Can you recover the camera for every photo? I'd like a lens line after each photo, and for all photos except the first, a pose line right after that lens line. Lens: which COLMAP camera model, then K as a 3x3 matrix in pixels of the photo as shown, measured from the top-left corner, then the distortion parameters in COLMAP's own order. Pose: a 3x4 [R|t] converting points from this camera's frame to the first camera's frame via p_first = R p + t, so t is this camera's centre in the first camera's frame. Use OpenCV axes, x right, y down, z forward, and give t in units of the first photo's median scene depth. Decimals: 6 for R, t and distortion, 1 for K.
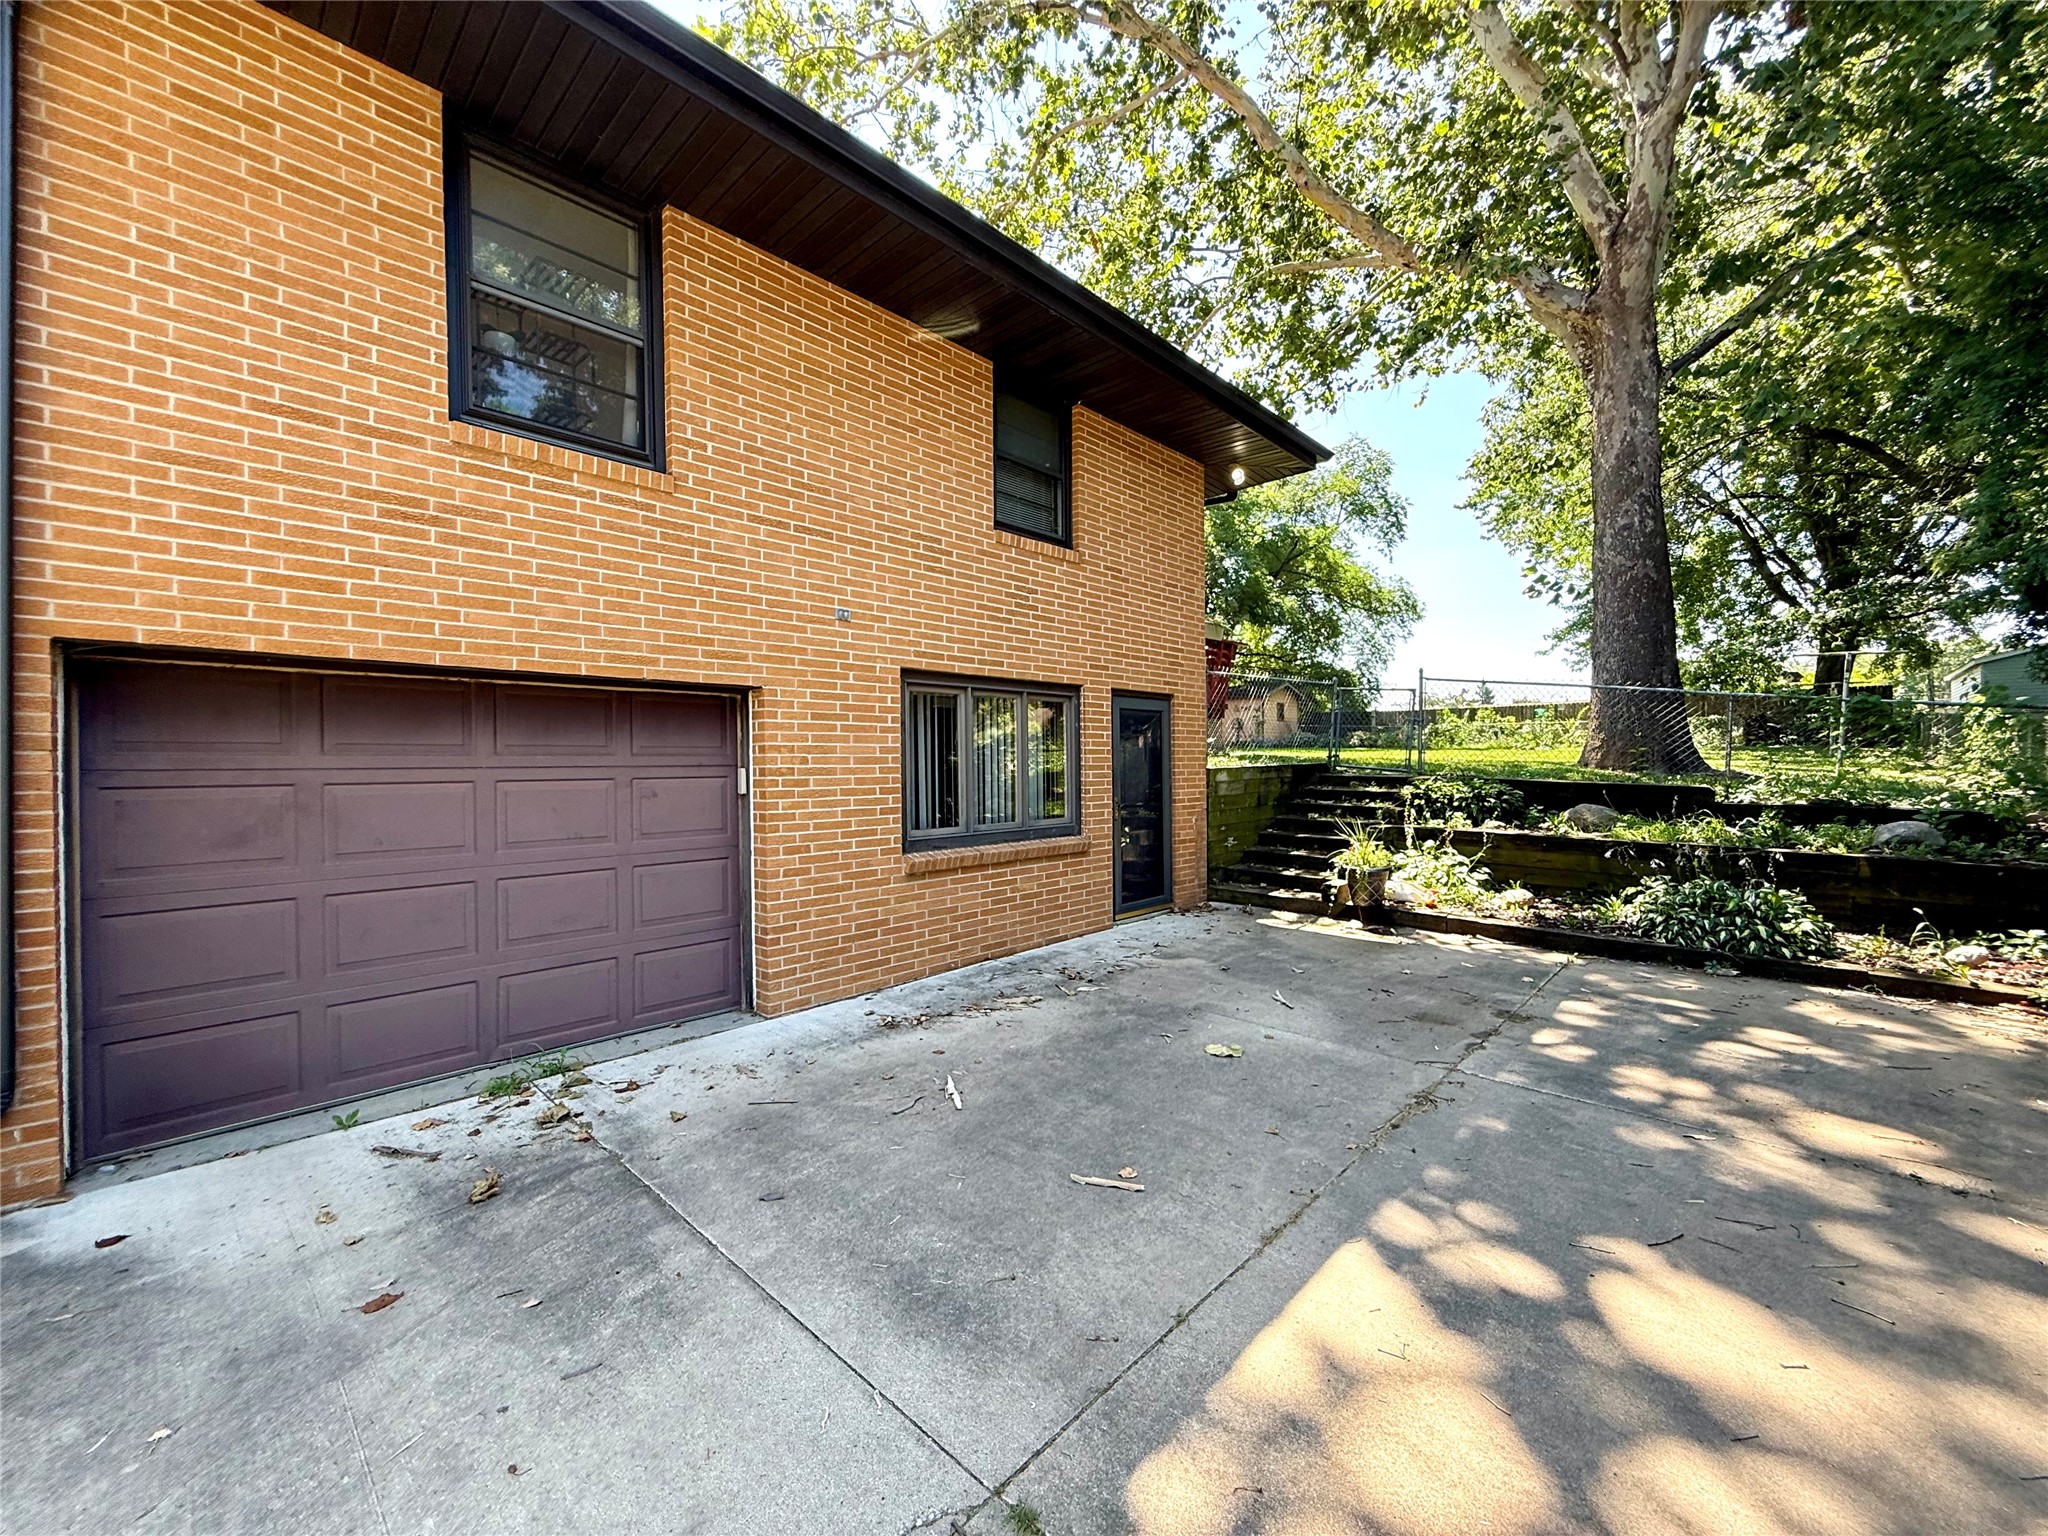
lens RADIAL K [[816.6, 0, 1020.1], [0, 816.6, 770.4], [0, 0, 1]] dist [-0.000017, 0.001055]
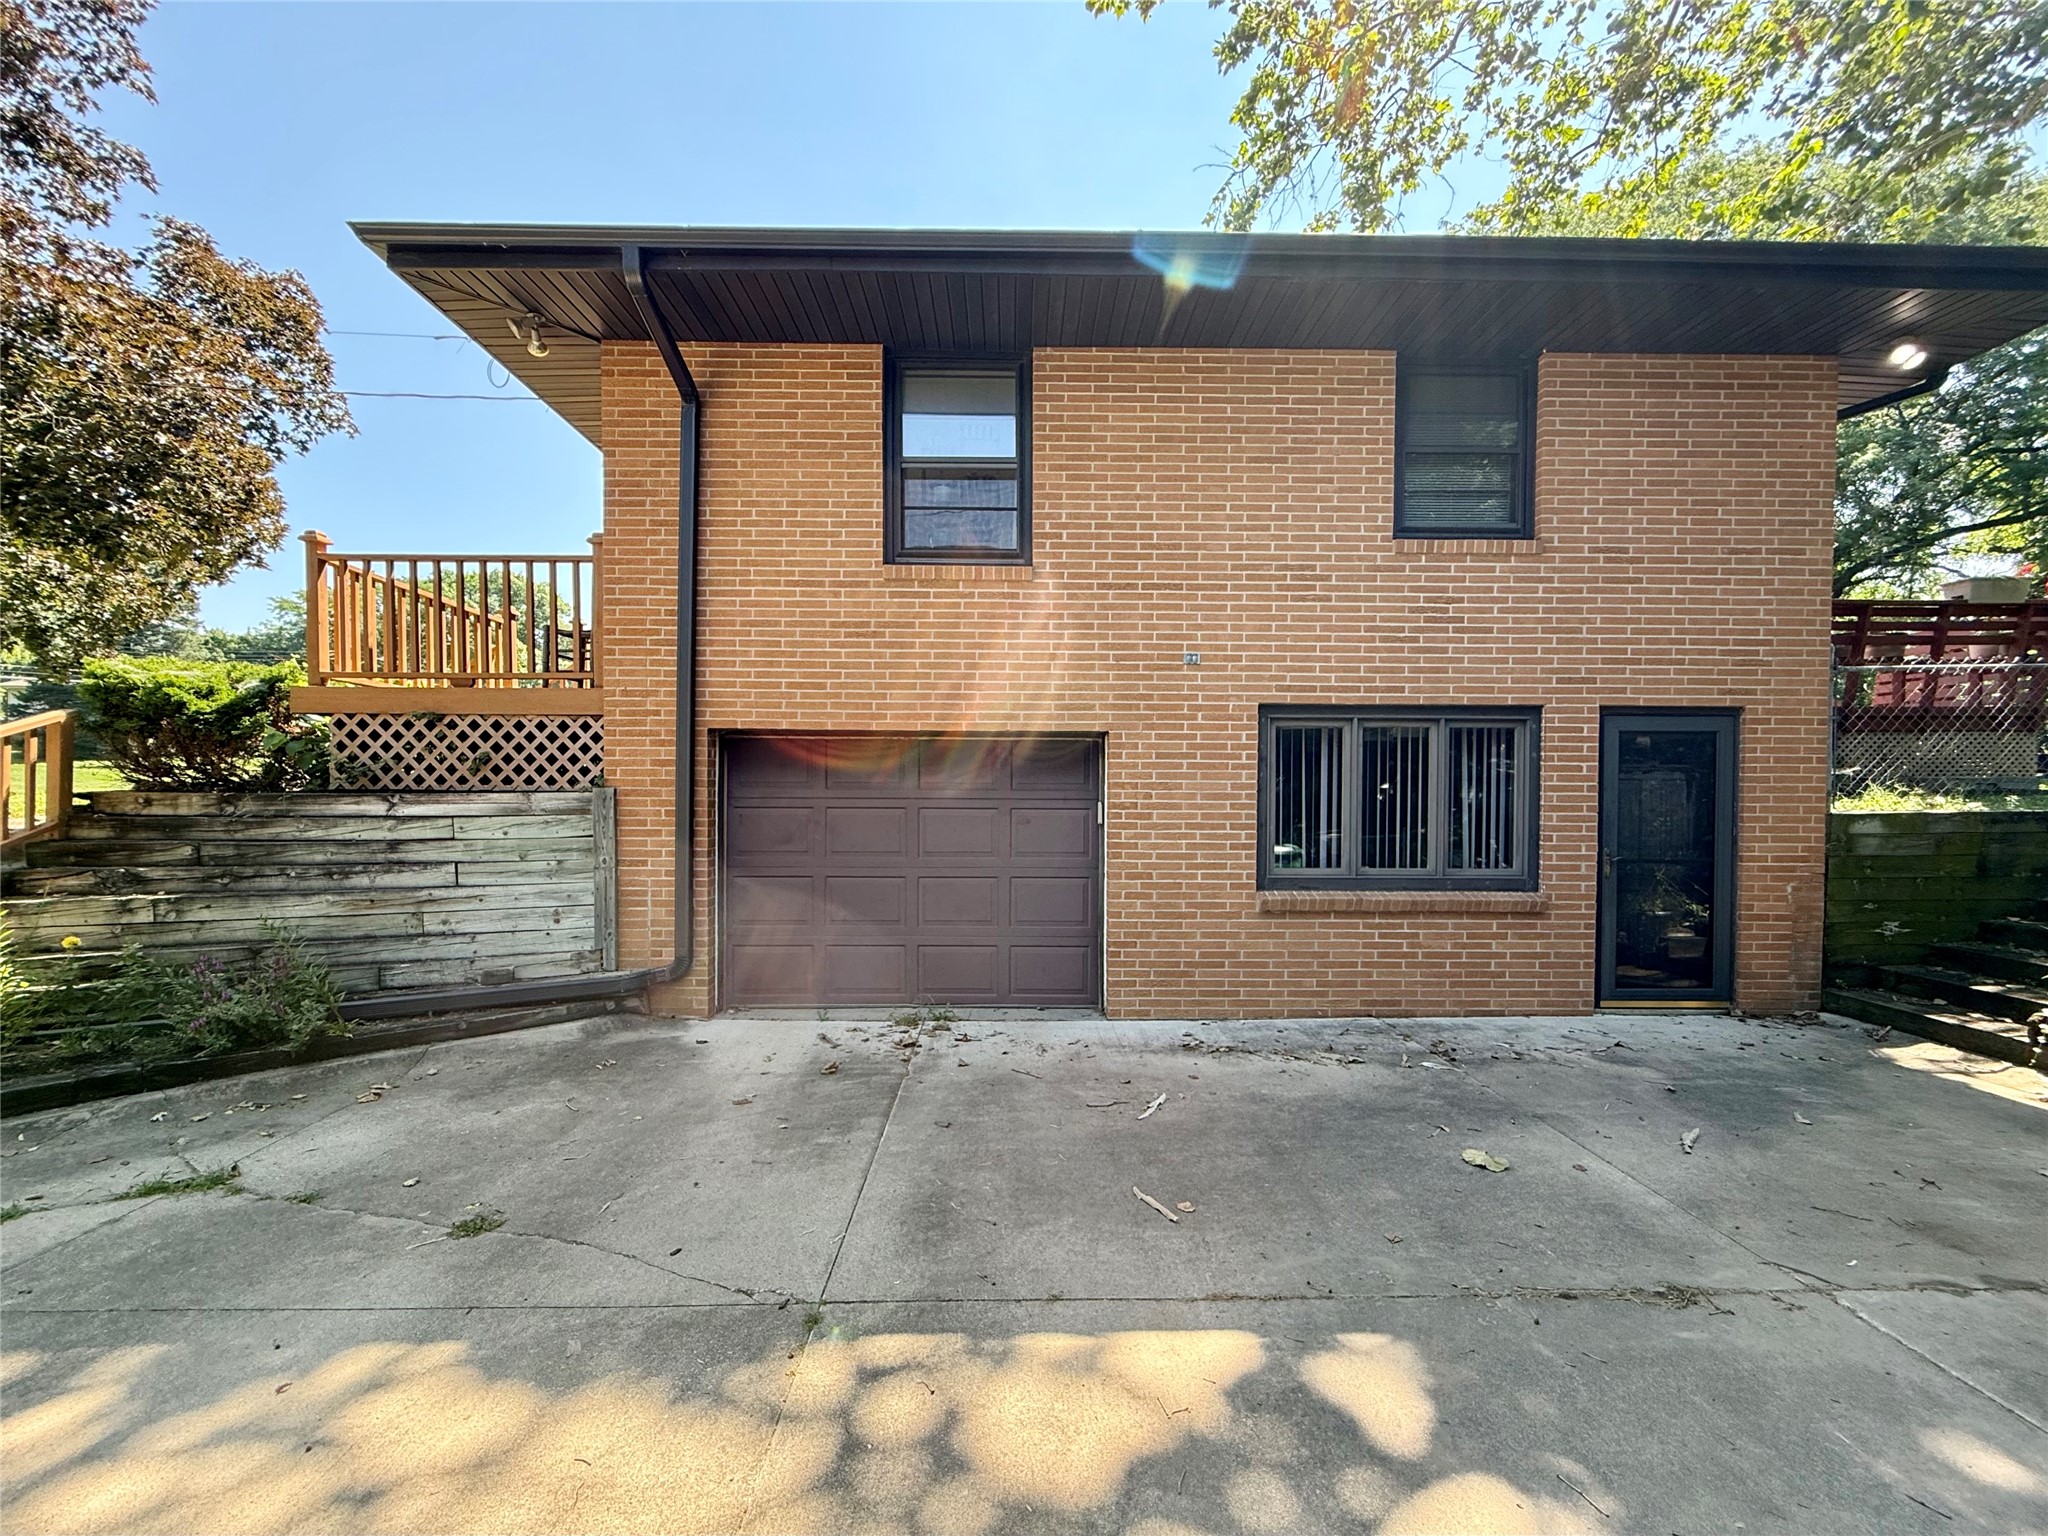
lens RADIAL K [[864.8, 0, 1017.4], [0, 864.8, 809.6], [0, 0, 1]] dist [-0.001457, 0.000702]
pose [[0.701517, 0.026969, -0.712142, 0.450178], [-0.017186, 0.999633, 0.020926, -0.015324], [0.712445, -0.002441, 0.701724, 0.052167]]
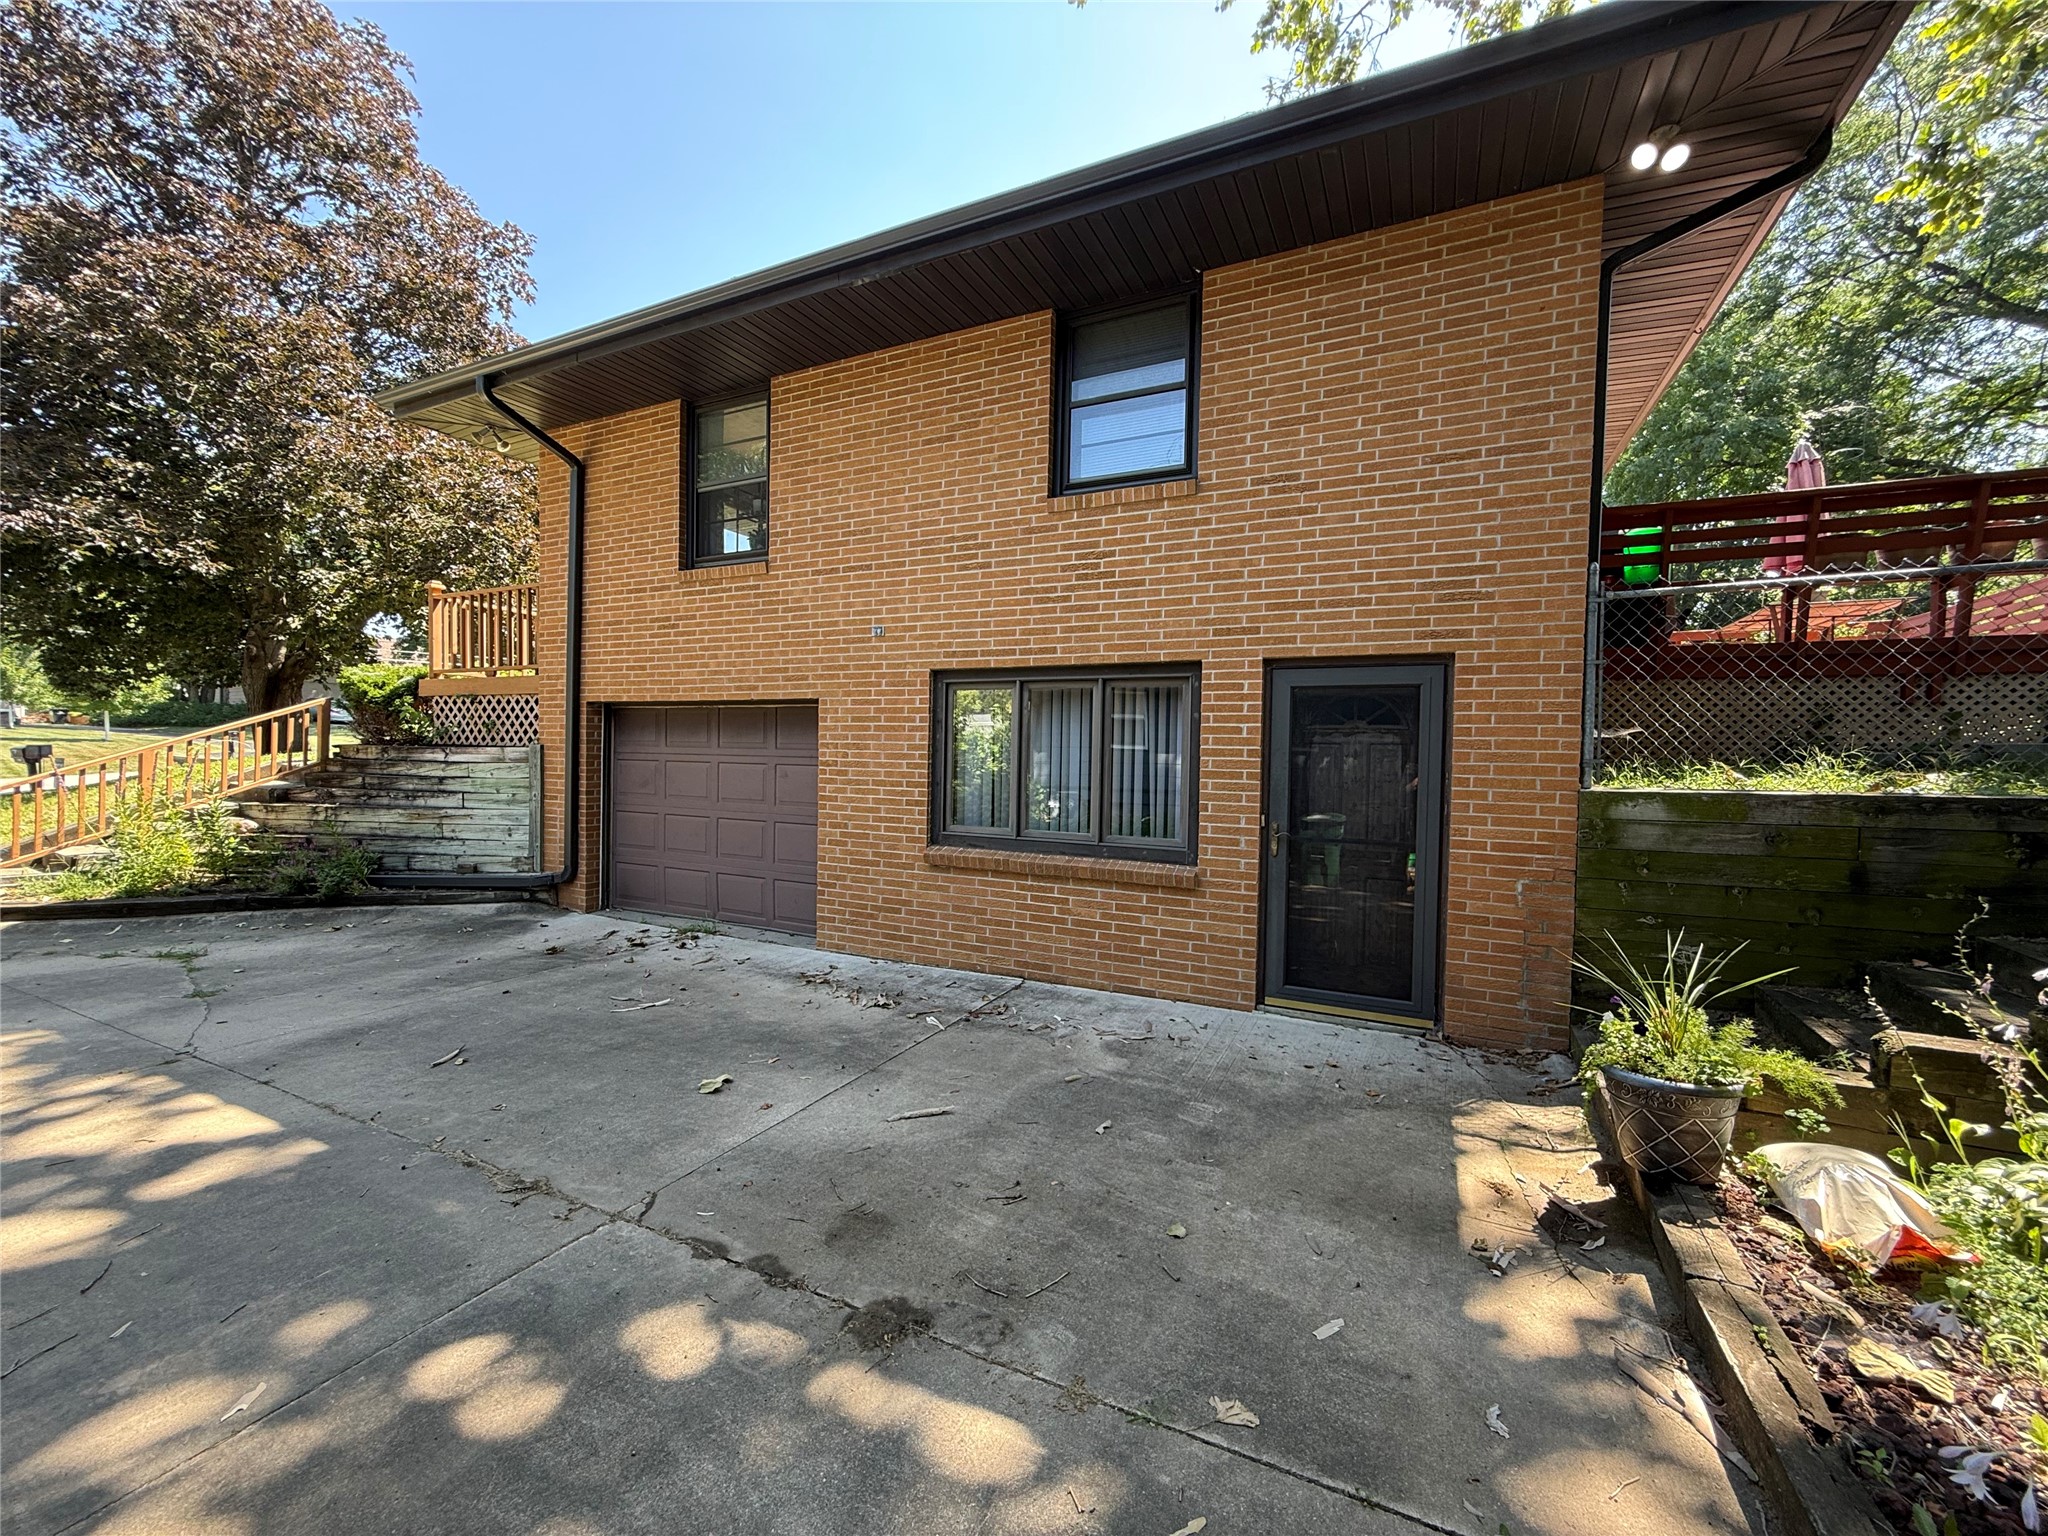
lens RADIAL K [[816.6, 0, 1011.2], [0, 816.6, 768.5], [0, 0, 1]] dist [-0.000017, 0.001055]
pose [[0.300462, 0.035614, -0.953129, 1.011148], [-0.027952, 0.999202, 0.028524, -0.034385], [0.953384, 0.018072, 0.301218, 0.873138]]
